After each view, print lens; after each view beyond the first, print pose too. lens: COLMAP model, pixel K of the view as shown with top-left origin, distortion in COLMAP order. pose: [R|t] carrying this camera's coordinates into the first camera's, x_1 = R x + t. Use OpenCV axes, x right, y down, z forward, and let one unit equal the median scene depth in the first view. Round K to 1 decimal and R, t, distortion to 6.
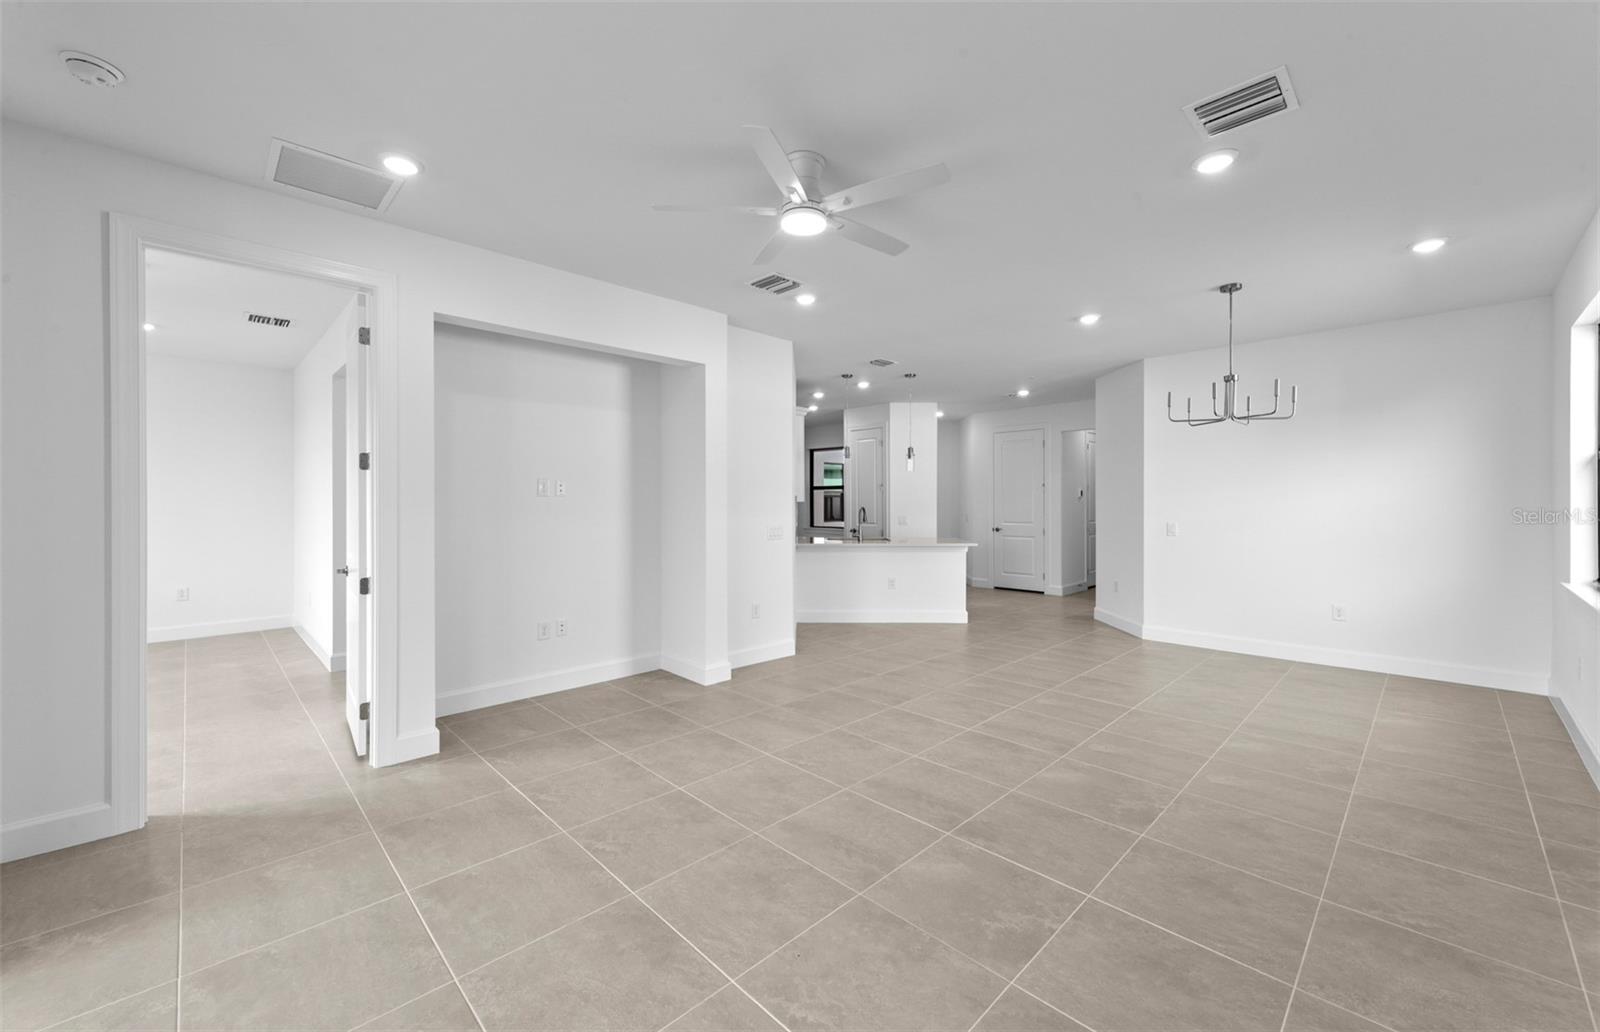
lens RADIAL K [[621.8, 0, 798.6], [0, 621.8, 502.7], [0, 0, 1]] dist [0.008058, -0.000732]
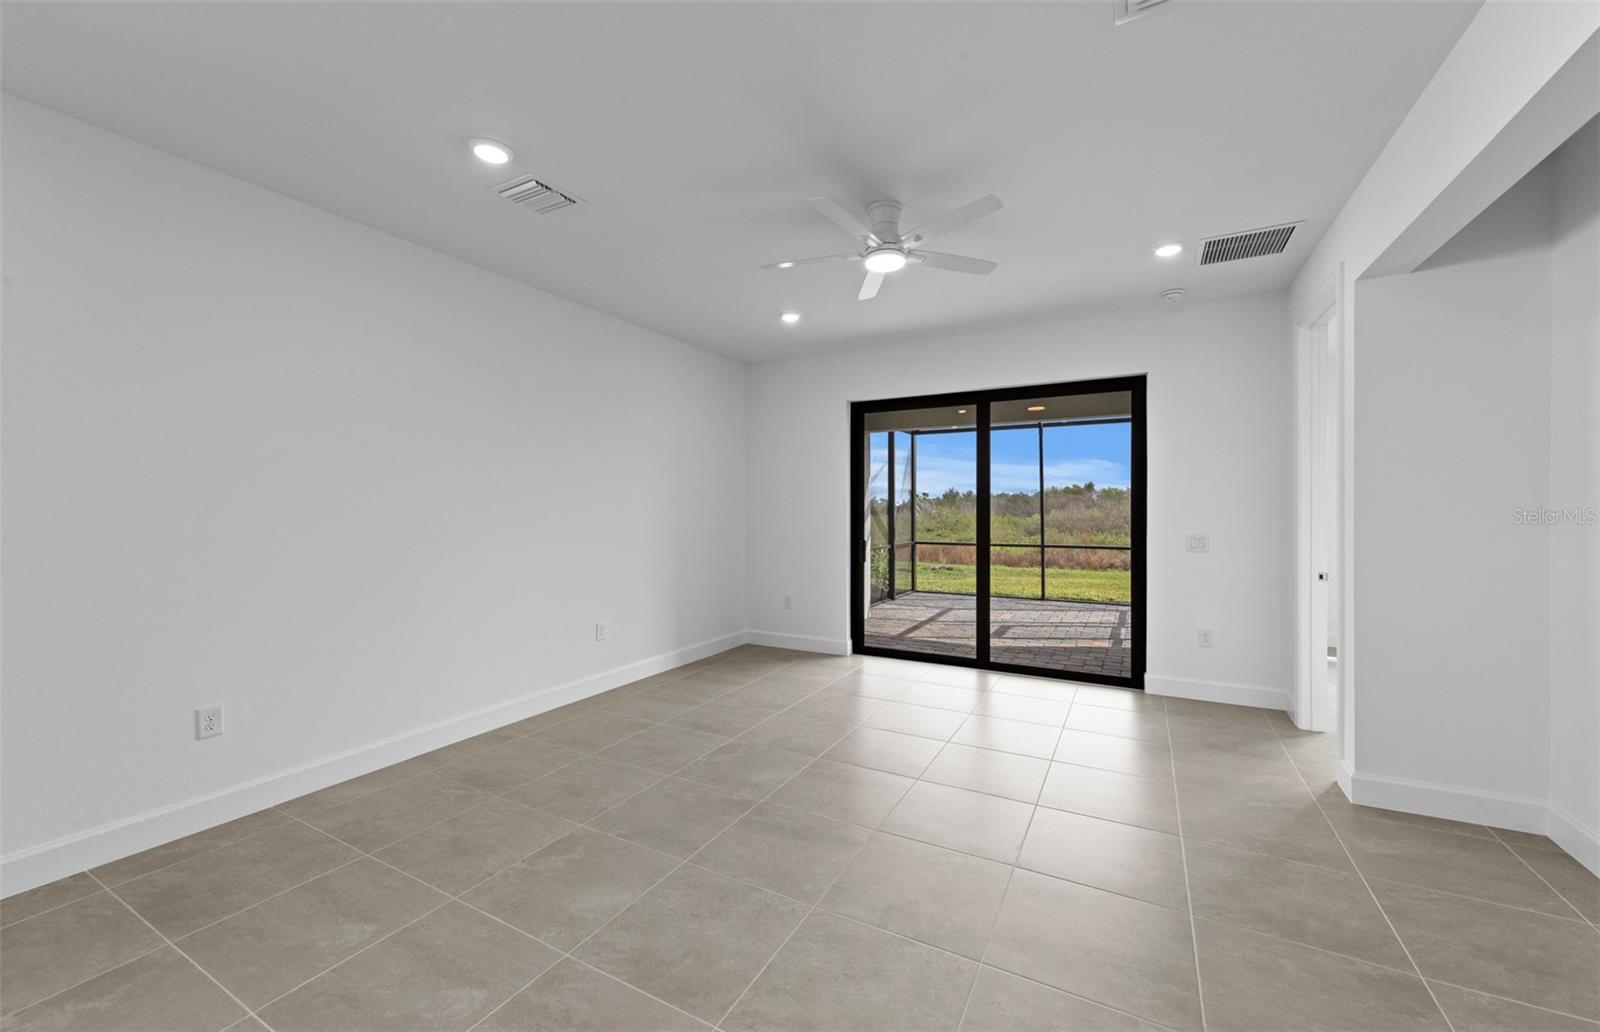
lens RADIAL K [[621.8, 0, 801.4], [0, 621.8, 508.8], [0, 0, 1]] dist [0.008058, -0.000732]
pose [[-0.955784, 0.000383, -0.294071, 0.373006], [0.000407, 1.000000, -0.000019, 0.002262], [0.294071, -0.000138, -0.955784, 1.551666]]
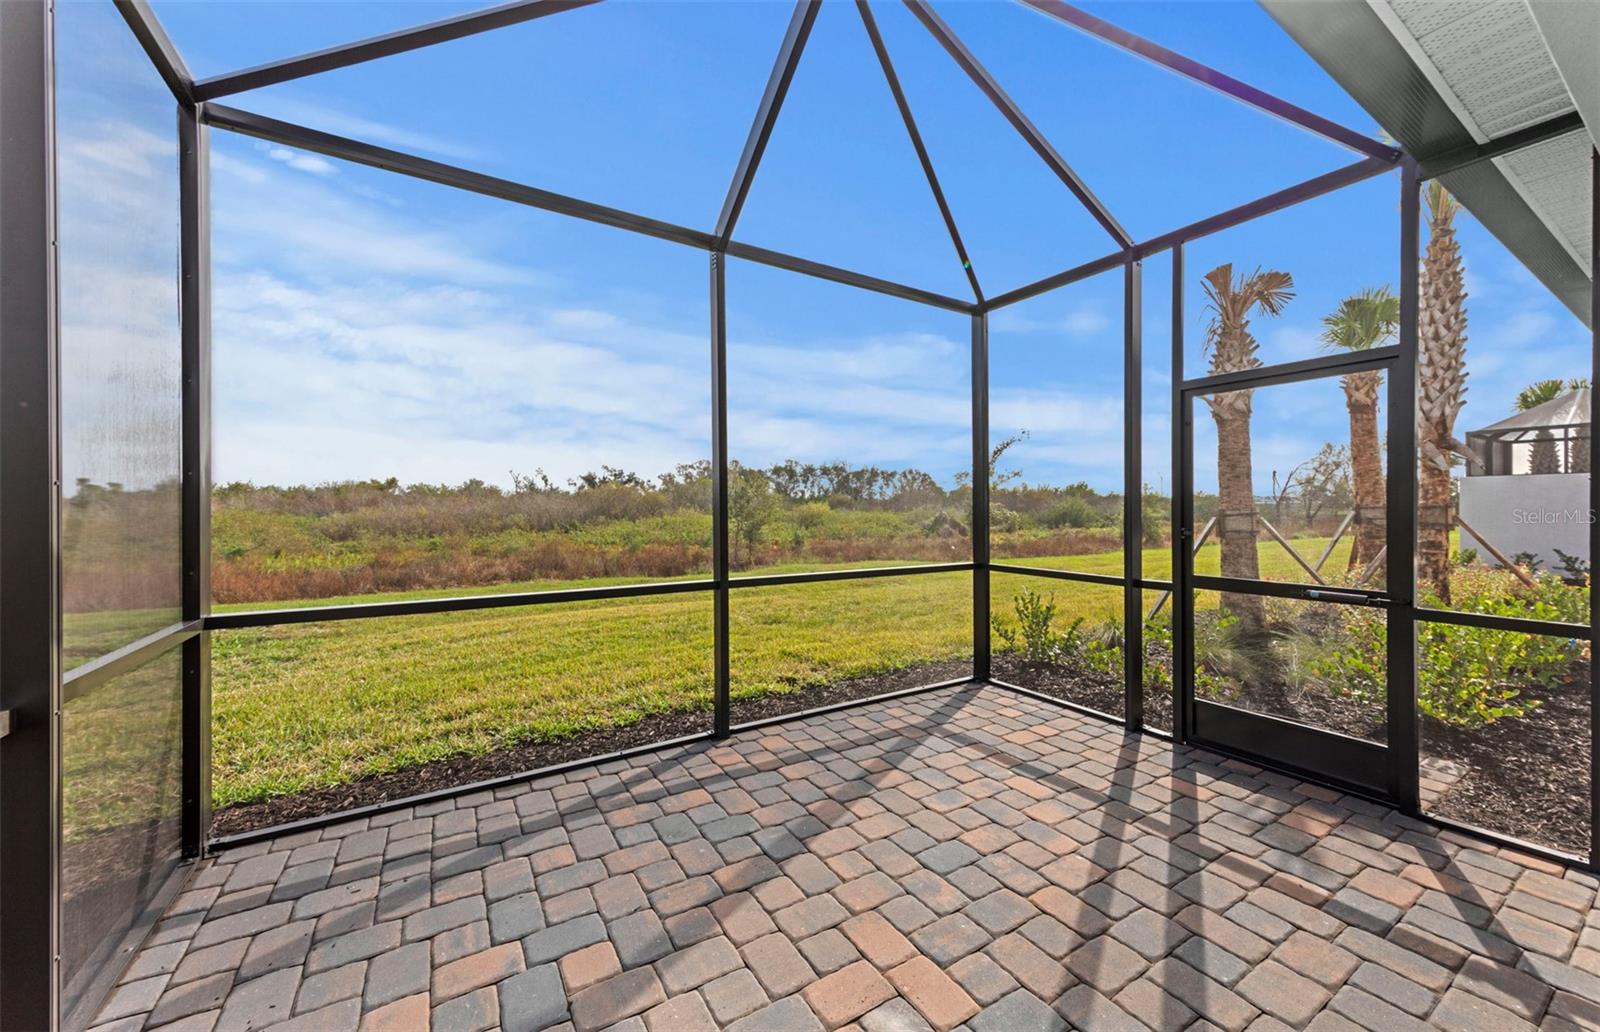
lens RADIAL K [[593.2, 0, 791.8], [0, 593.2, 510.1], [0, 0, 1]] dist [0.005459, -0.000772]
pose [[-0.223830, 0.005535, -0.974612, -0.666993], [0.001772, 0.999985, 0.005272, 0.051591], [0.974627, -0.000547, -0.223837, -0.625965]]
